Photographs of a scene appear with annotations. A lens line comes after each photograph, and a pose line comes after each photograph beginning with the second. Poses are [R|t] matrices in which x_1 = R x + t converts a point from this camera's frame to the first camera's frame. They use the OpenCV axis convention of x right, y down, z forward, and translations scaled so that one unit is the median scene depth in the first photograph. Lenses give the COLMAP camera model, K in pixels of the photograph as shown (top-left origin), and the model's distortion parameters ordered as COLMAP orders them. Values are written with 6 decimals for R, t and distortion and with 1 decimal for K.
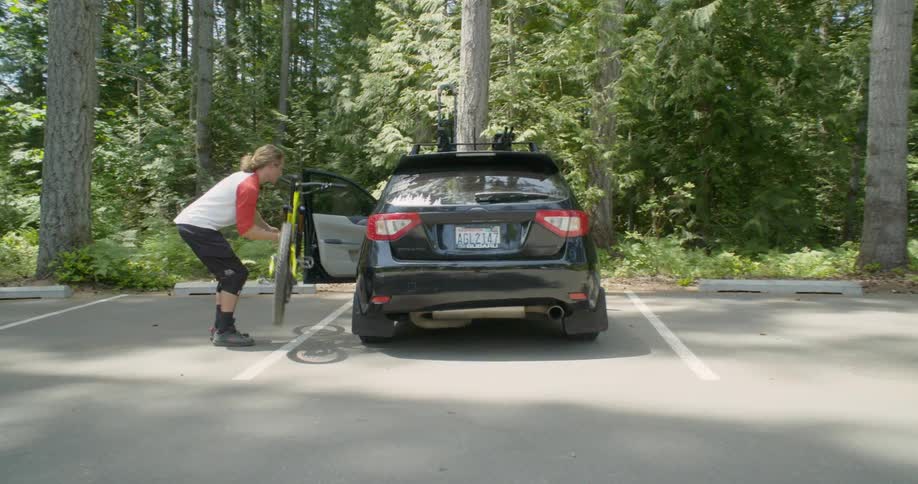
lens RADIAL K [[668.7, 0, 459.0], [0, 668.7, 242.0], [0, 0, 1]] dist [-0.023617, 0.003580]
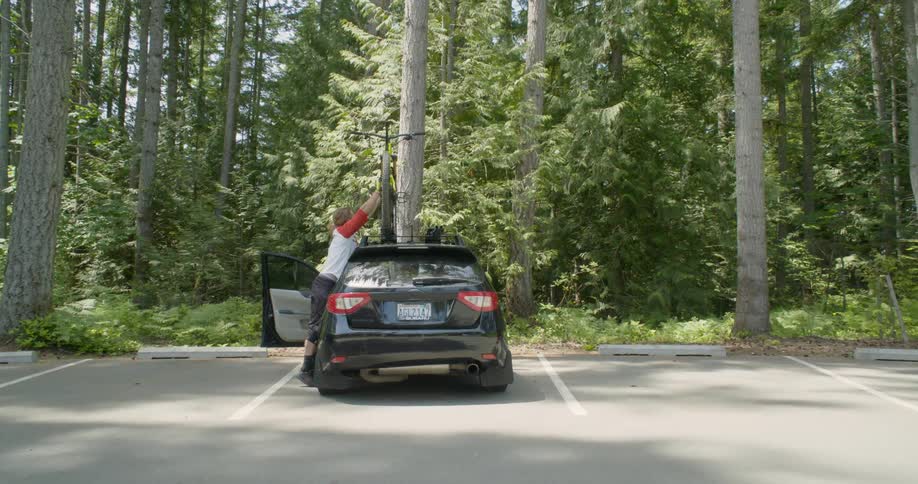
lens RADIAL K [[676.1, 0, 459.0], [0, 676.1, 242.0], [0, 0, 1]] dist [-0.090347, 0.156894]
pose [[0.994883, 0.014032, 0.100058, -0.007414], [-0.004045, 0.995047, -0.099319, -0.004573], [-0.100956, 0.098406, 0.990012, -0.131696]]
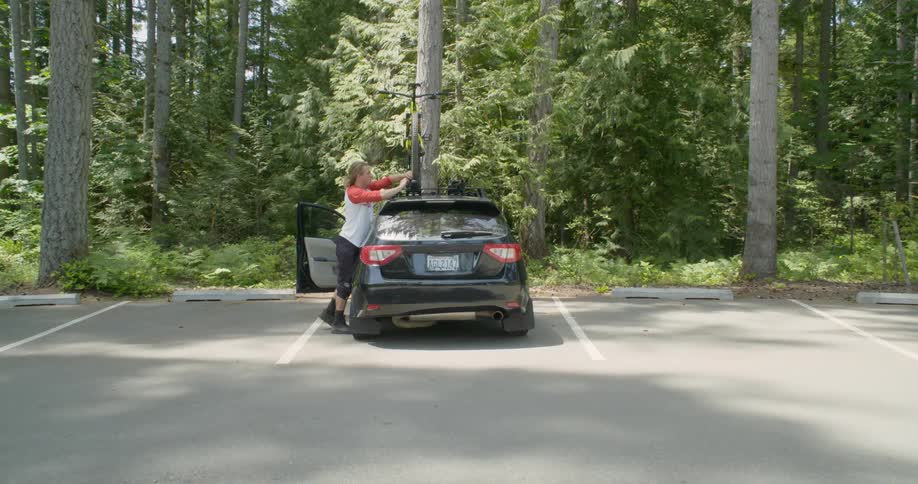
lens RADIAL K [[676.1, 0, 459.0], [0, 676.1, 242.0], [0, 0, 1]] dist [-0.090347, 0.156894]
pose [[0.995945, 0.004790, 0.089836, -0.025733], [-0.004673, 0.999988, -0.001510, -0.019036], [-0.089842, 0.001084, 0.995955, -0.163075]]
